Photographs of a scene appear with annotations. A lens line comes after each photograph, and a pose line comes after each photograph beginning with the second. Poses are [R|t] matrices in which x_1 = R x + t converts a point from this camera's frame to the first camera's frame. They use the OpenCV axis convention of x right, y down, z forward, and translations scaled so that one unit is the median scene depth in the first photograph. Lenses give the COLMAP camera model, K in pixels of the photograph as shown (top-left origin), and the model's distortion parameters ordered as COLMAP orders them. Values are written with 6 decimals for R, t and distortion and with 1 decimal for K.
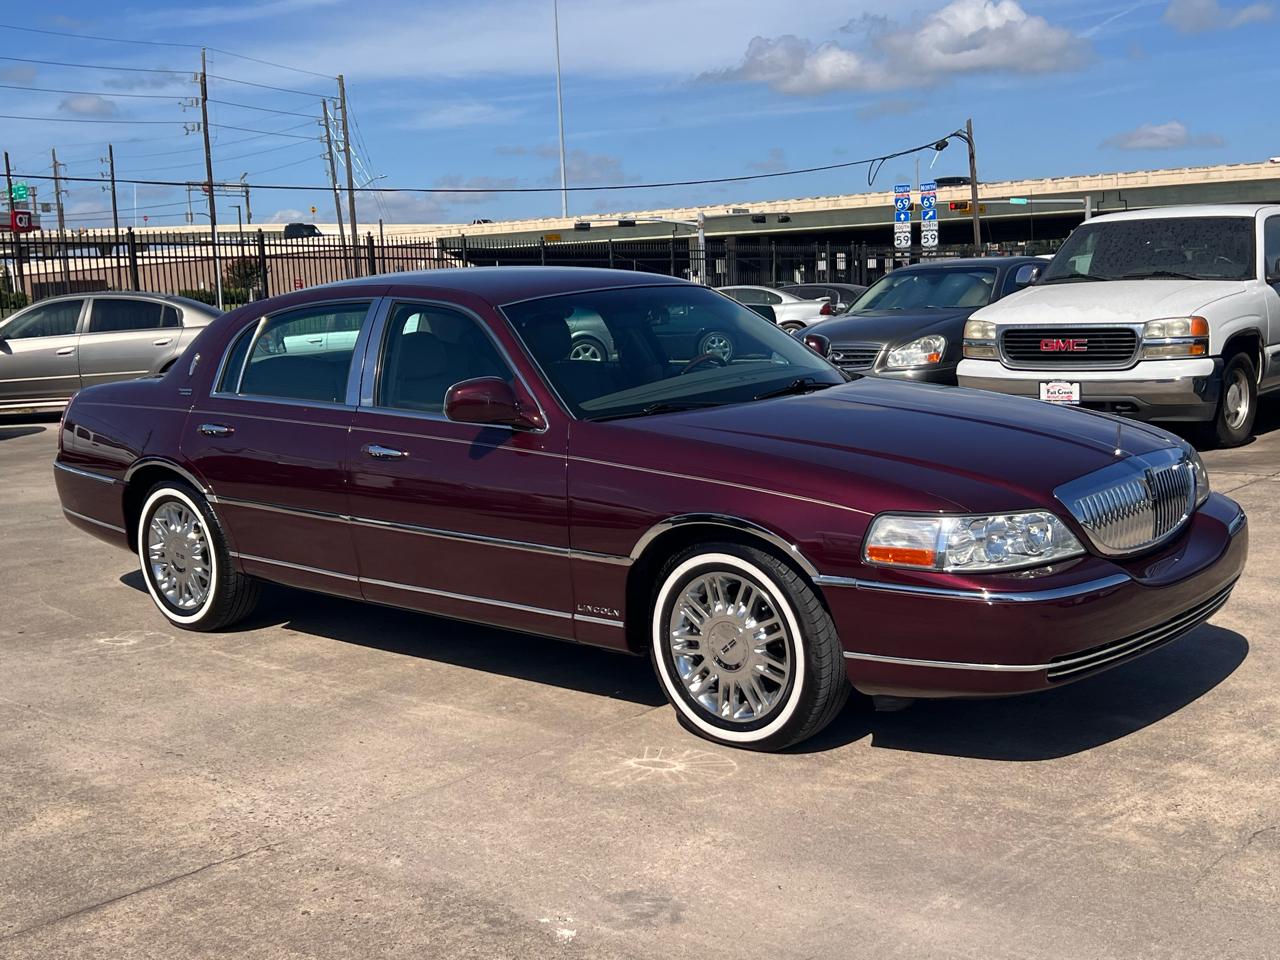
lens RADIAL K [[1531.2, 0, 649.3], [0, 1531.2, 481.8], [0, 0, 1]] dist [0.173466, -0.536783]
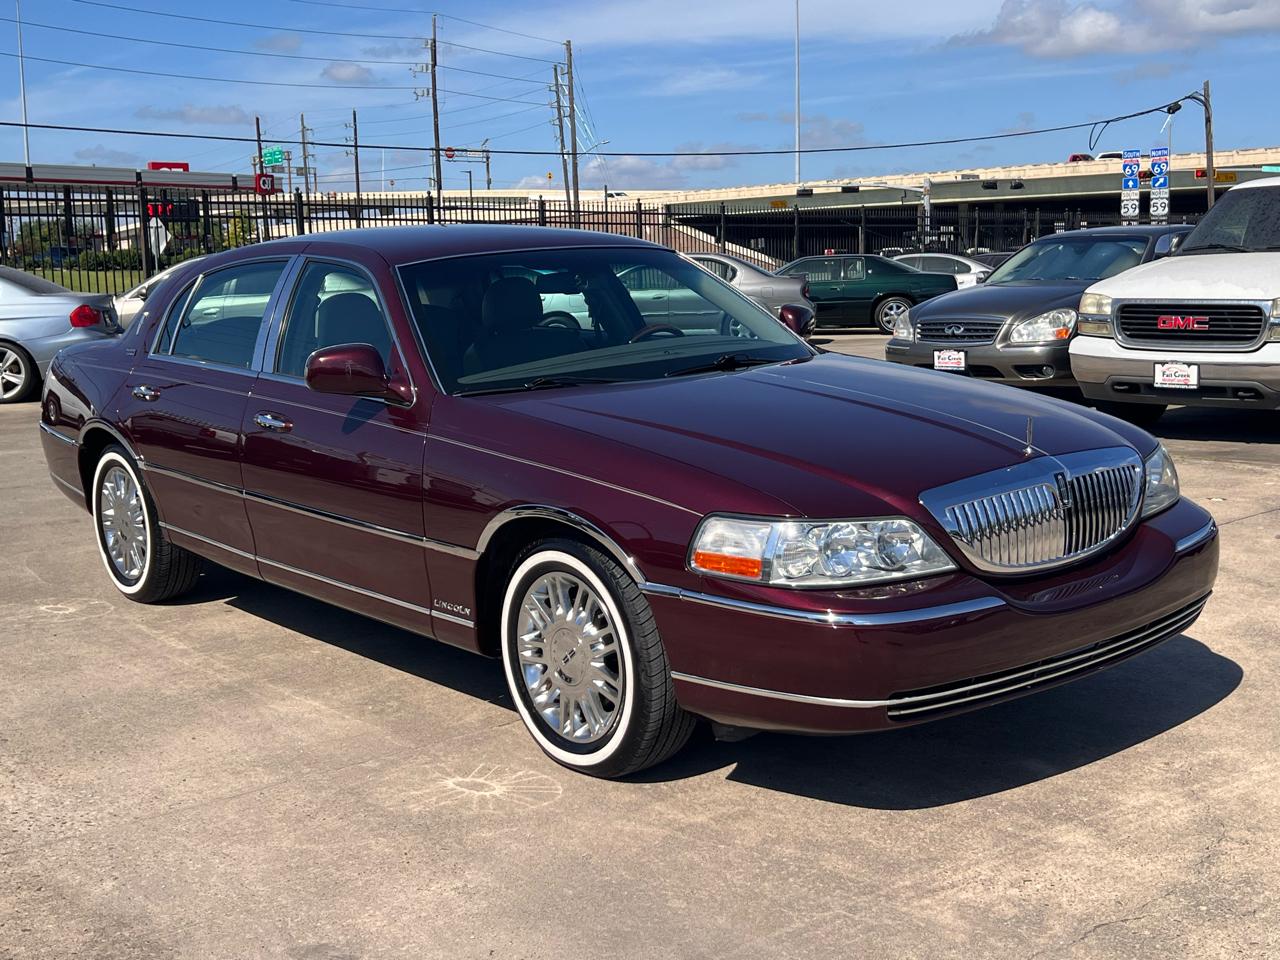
lens RADIAL K [[1531.2, 0, 649.3], [0, 1531.2, 481.8], [0, 0, 1]] dist [0.173466, -0.536783]
pose [[0.988392, 0.035951, -0.147611, 0.071948], [-0.032871, 0.999189, 0.023254, -0.004849], [0.148328, -0.018132, 0.988772, 0.043592]]
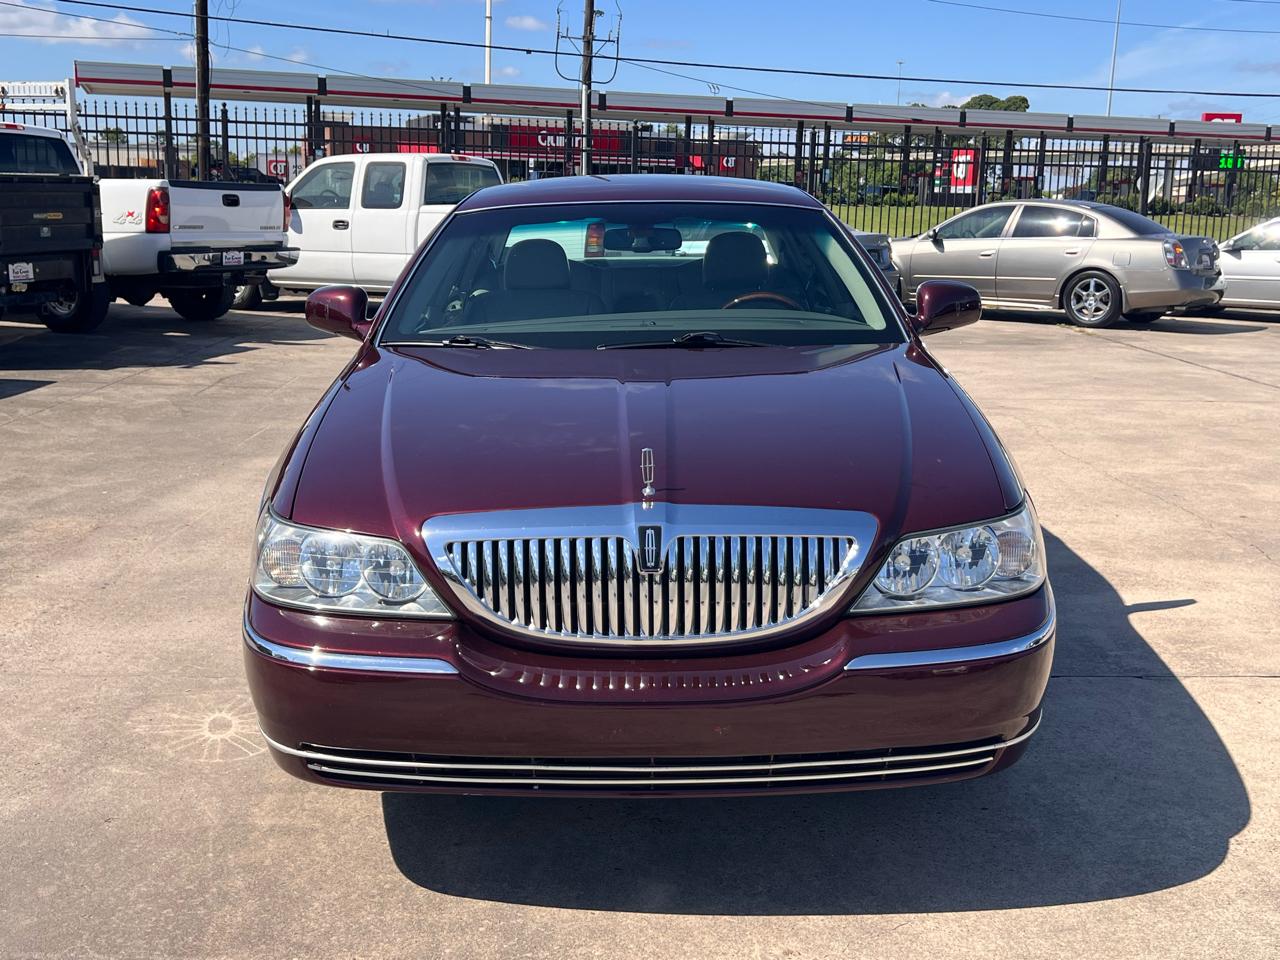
lens RADIAL K [[1397.0, 0, 632.7], [0, 1397.0, 481.2], [0, 0, 1]] dist [0.146928, -0.407037]
pose [[0.659506, 0.195076, -0.725946, 0.232685], [-0.140572, 0.980709, 0.135829, -0.032742], [0.738438, 0.012467, 0.674206, 0.194069]]
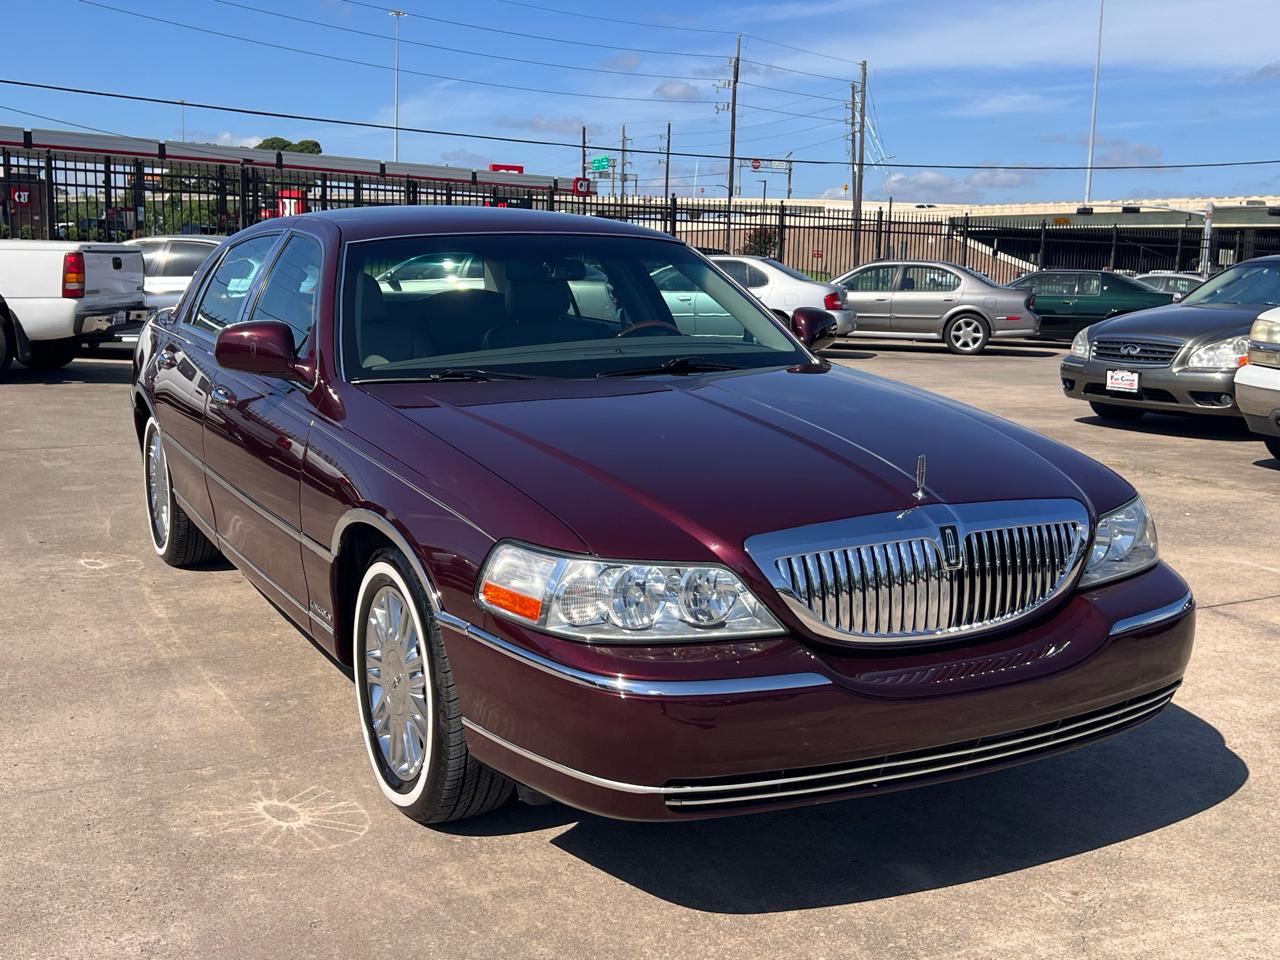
lens RADIAL K [[1397.0, 0, 632.7], [0, 1397.0, 481.2], [0, 0, 1]] dist [0.146928, -0.407037]
pose [[0.932429, 0.115121, -0.342525, 0.128292], [-0.105012, 0.993313, 0.047982, -0.013559], [0.345758, -0.008770, 0.938283, 0.117324]]
